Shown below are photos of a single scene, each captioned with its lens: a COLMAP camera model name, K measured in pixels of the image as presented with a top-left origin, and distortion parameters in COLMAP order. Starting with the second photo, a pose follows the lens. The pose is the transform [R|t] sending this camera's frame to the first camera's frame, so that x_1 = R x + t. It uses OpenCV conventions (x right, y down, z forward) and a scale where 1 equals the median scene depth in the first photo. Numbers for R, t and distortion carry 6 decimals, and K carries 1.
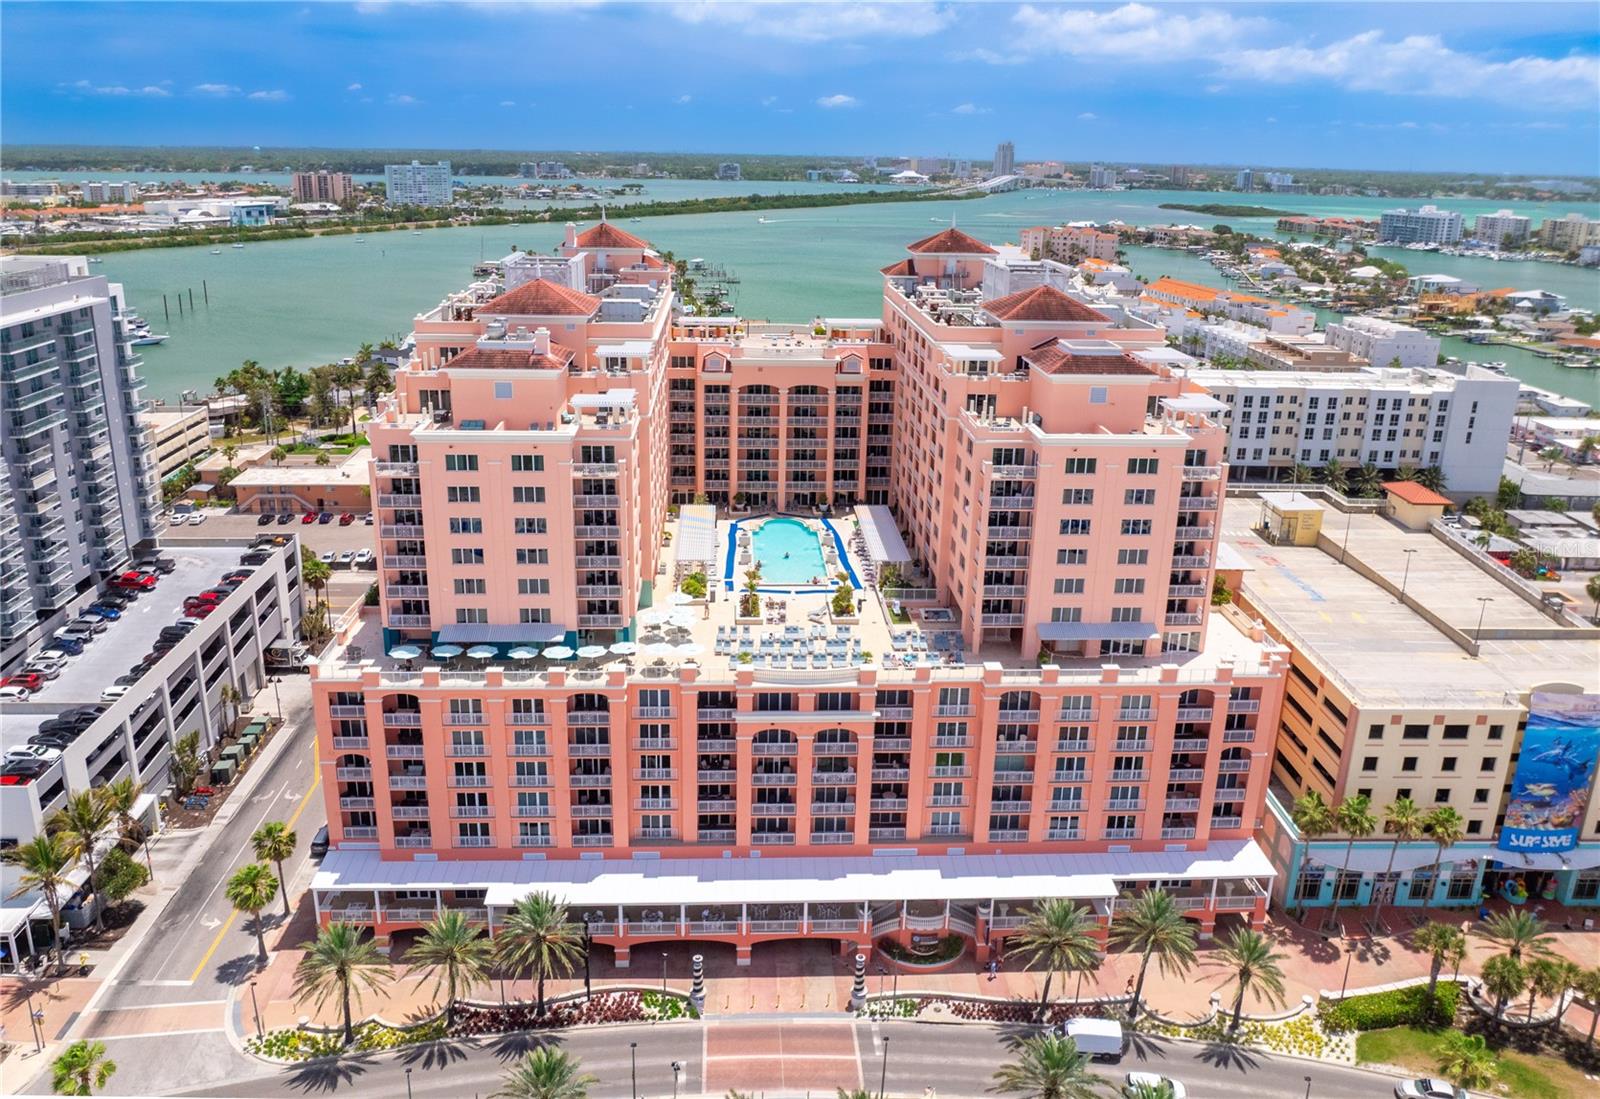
lens RADIAL K [[1168.0, 0, 800.0], [0, 1168.0, 549.5], [0, 0, 1]] dist [-0.047356, 0.029980]
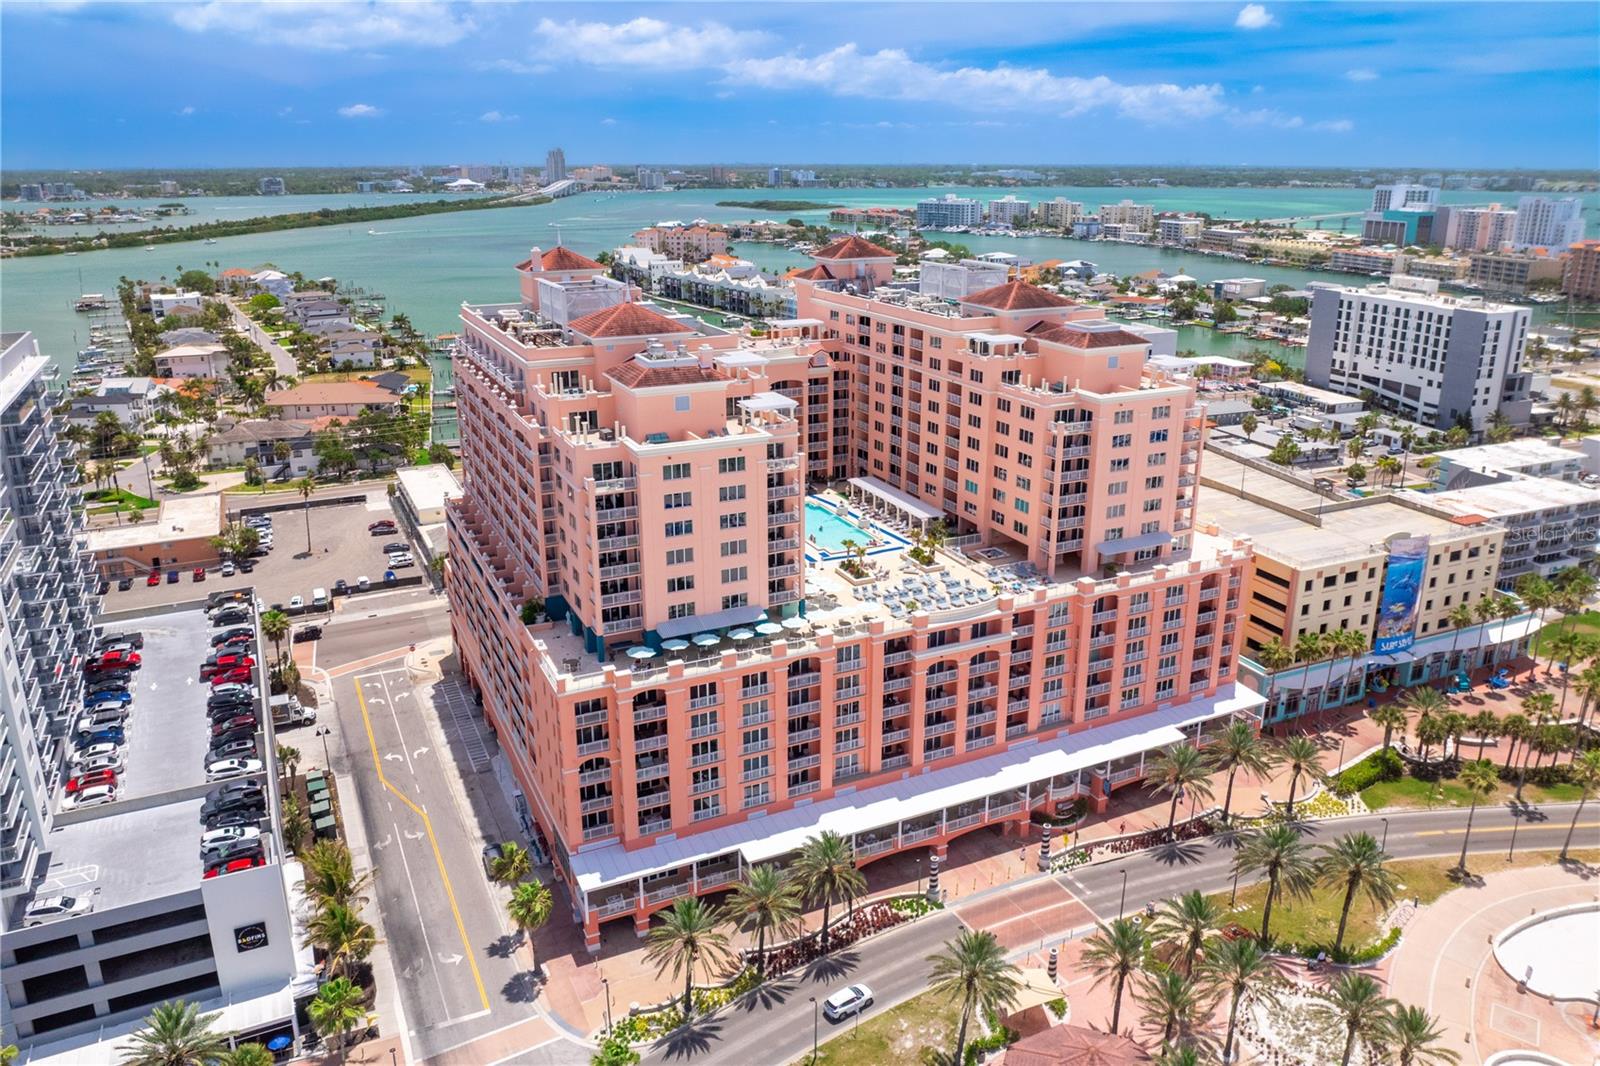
lens RADIAL K [[1116.8, 0, 800.0], [0, 1116.8, 533.0], [0, 0, 1]] dist [-0.036794, 0.003843]
pose [[0.920611, -0.141128, 0.364086, -0.529868], [0.142004, 0.989563, 0.024512, -0.024425], [-0.363746, 0.029136, 0.931043, -0.021710]]
